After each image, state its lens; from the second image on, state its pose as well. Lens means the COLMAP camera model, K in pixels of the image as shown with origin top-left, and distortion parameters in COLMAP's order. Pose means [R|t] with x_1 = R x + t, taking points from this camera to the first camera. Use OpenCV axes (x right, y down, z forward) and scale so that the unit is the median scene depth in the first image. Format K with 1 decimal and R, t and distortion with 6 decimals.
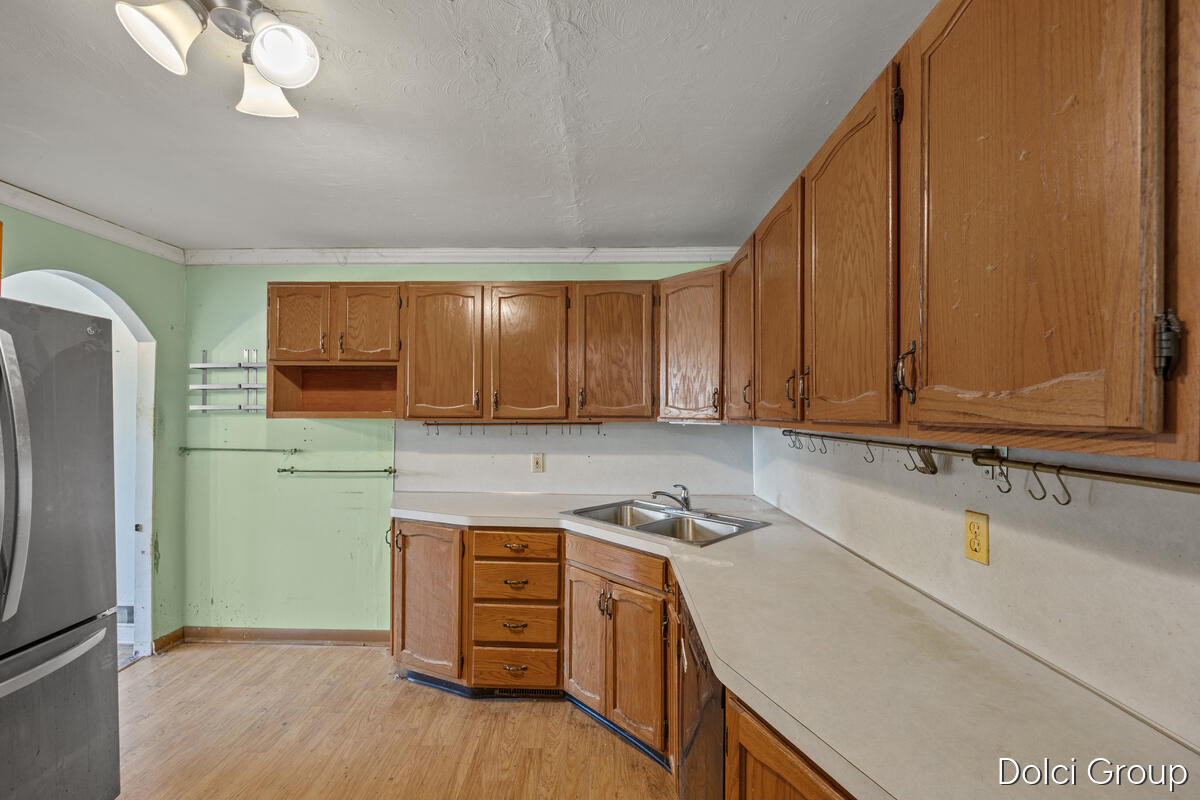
lens RADIAL K [[494.4, 0, 599.0], [0, 494.4, 410.0], [0, 0, 1]] dist [-0.004534, -0.000065]
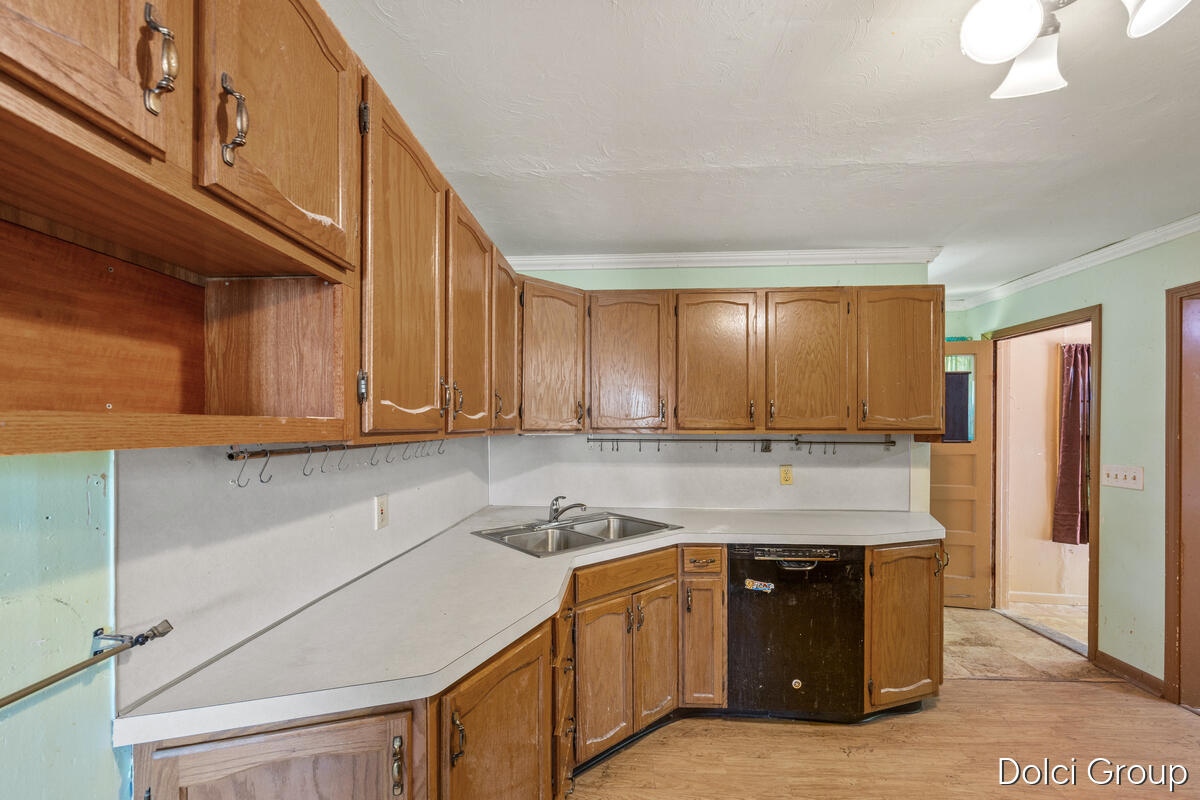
lens RADIAL K [[494.4, 0, 600.4], [0, 494.4, 430.4], [0, 0, 1]] dist [-0.004534, -0.000065]
pose [[0.019360, -0.011326, 0.999748, -0.823610], [-0.008180, 0.999901, 0.011486, 0.006598], [-0.999779, -0.008401, 0.019266, 0.897417]]
